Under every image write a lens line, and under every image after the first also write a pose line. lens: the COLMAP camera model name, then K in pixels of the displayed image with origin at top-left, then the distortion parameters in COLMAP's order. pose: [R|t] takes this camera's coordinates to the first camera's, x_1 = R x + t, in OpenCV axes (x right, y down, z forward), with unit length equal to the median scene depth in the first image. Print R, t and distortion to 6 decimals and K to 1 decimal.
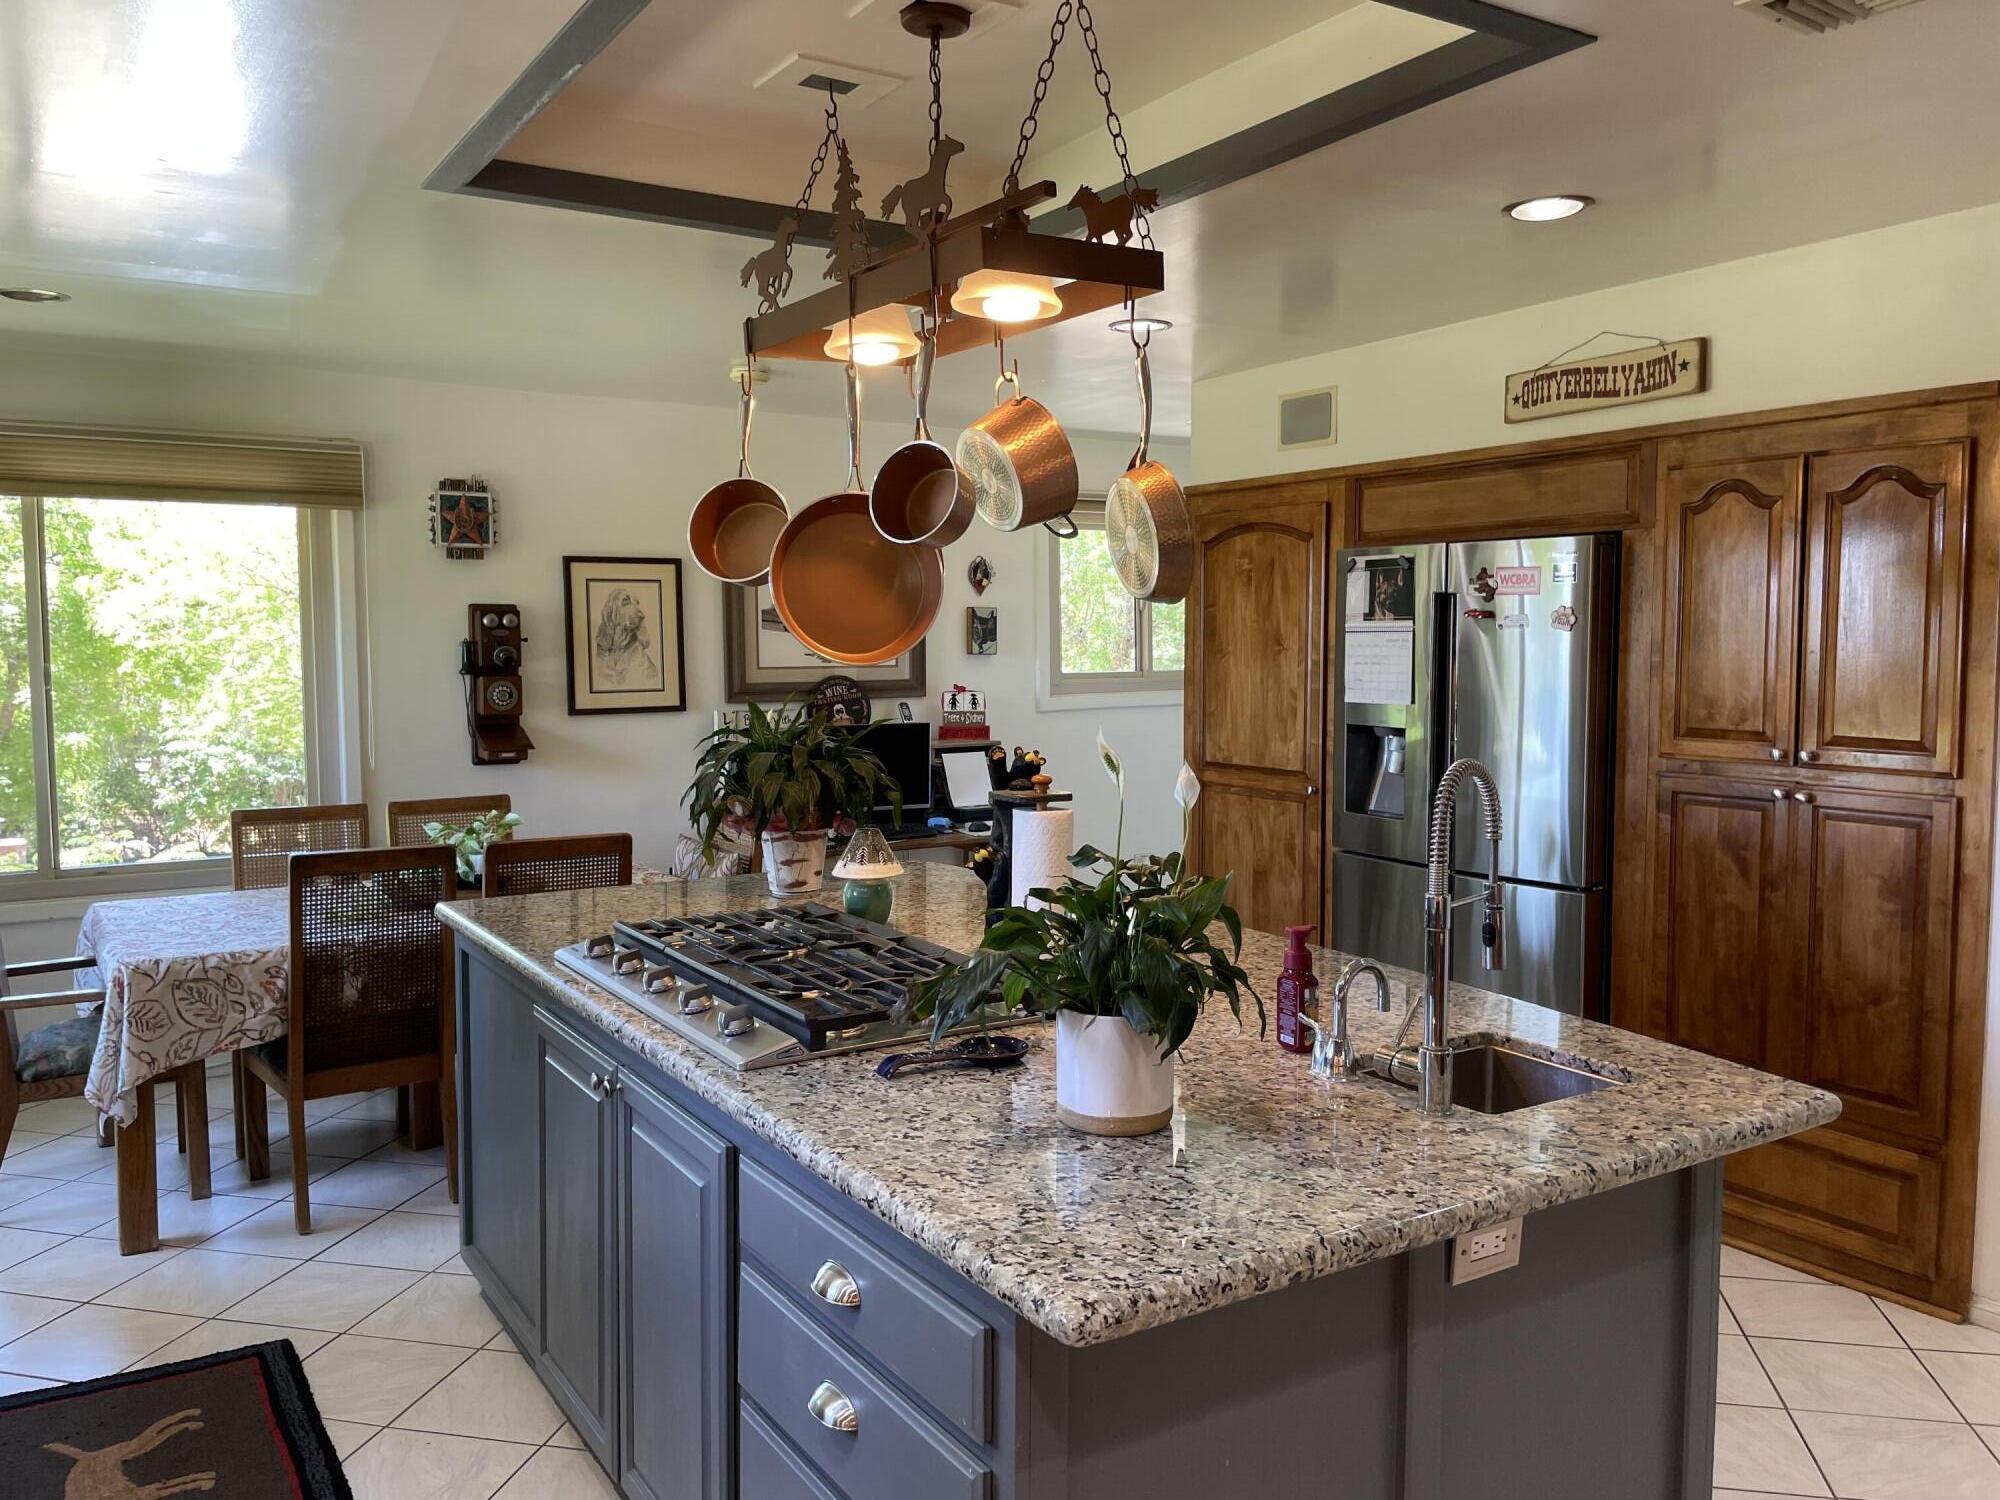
lens RADIAL K [[1521.7, 0, 986.1], [0, 1521.7, 748.0], [0, 0, 1]] dist [0.078175, -0.104767]
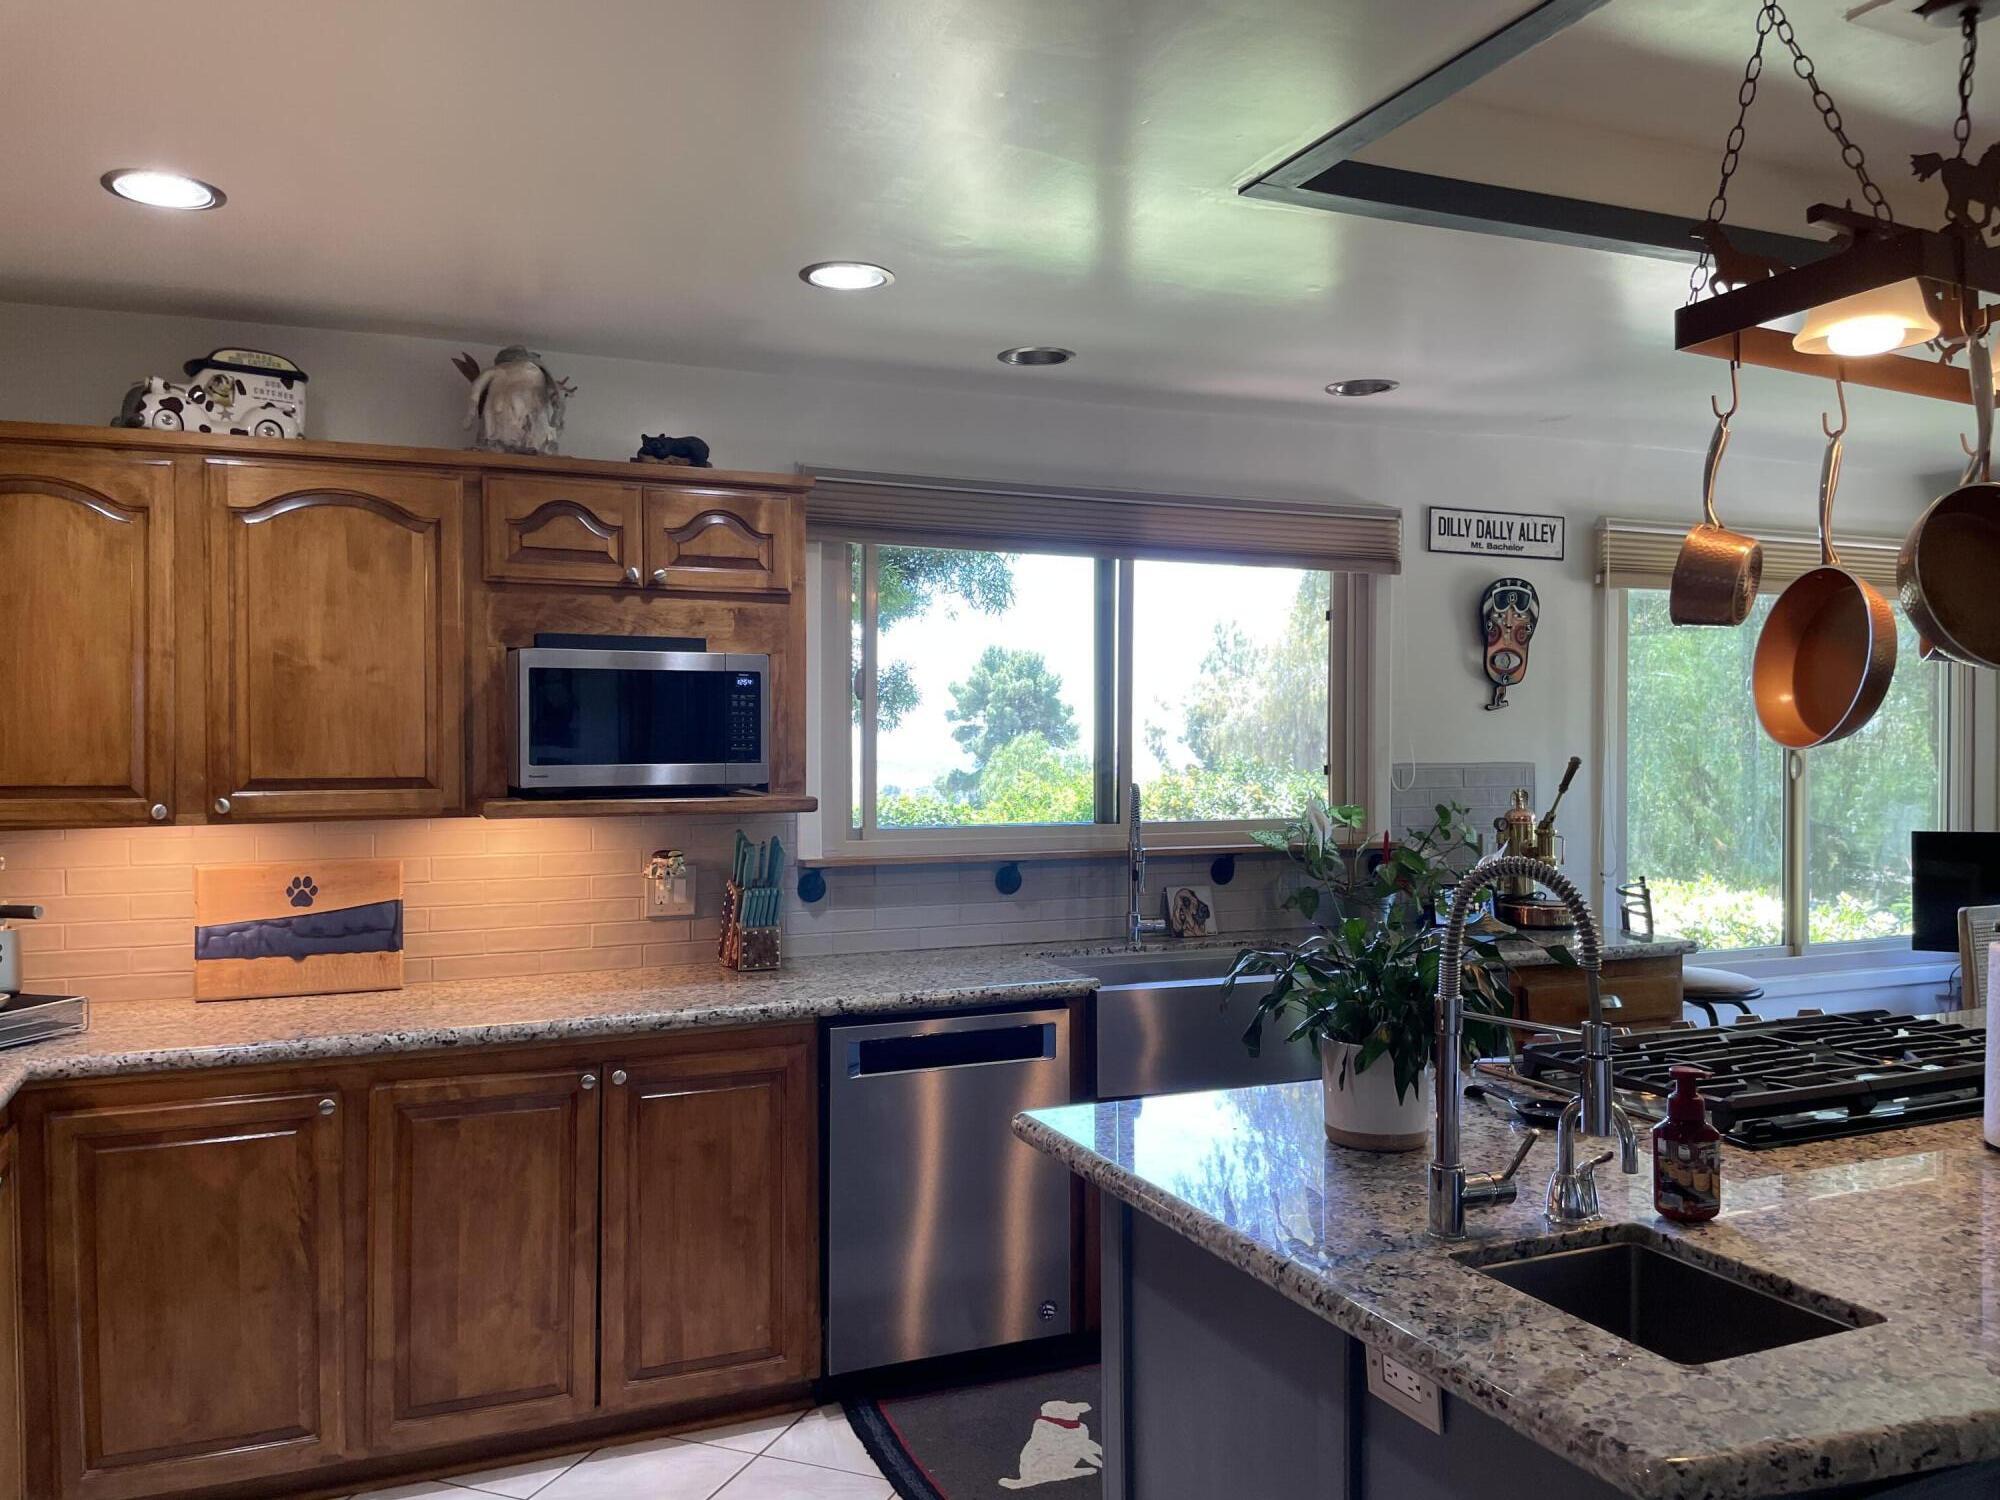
lens RADIAL K [[1521.7, 0, 982.9], [0, 1521.7, 748.3], [0, 0, 1]] dist [0.078175, -0.104767]
pose [[-0.157932, 0.010664, -0.987392, 0.455960], [-0.069407, 0.997349, 0.021873, -0.019867], [0.985008, 0.071987, -0.156773, 0.312738]]
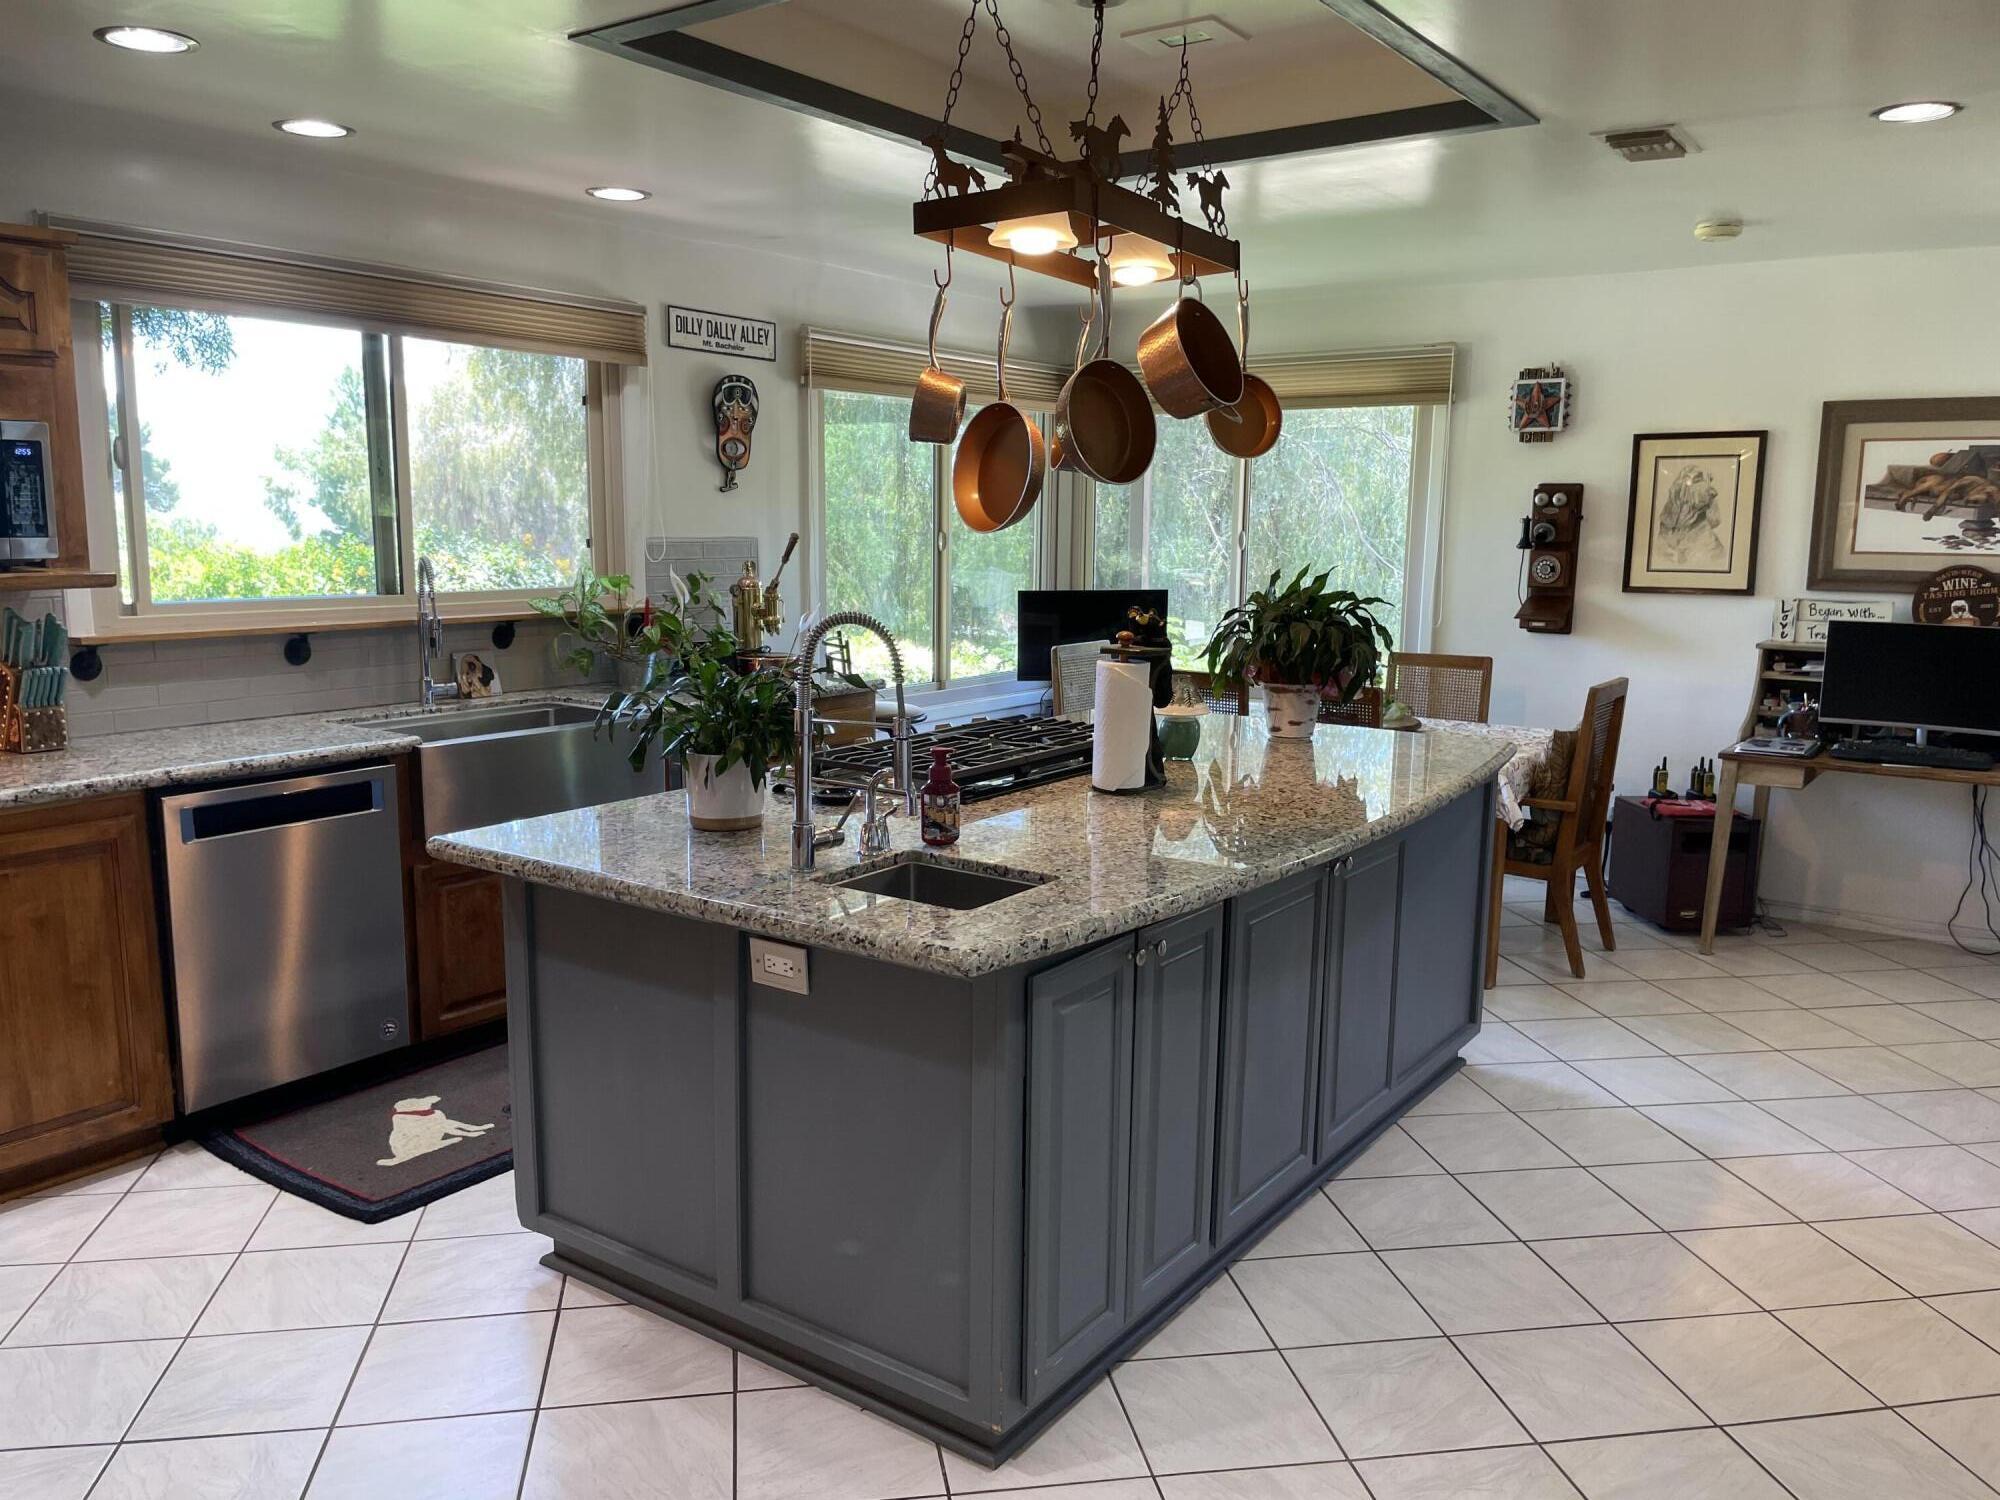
lens RADIAL K [[1521.7, 0, 1004.6], [0, 1521.7, 767.5], [0, 0, 1]] dist [0.078175, -0.104767]
pose [[0.384258, 0.161618, -0.908970, 0.574657], [-0.078970, 0.986704, 0.142055, -0.020699], [0.919842, 0.017196, 0.391912, 0.234155]]
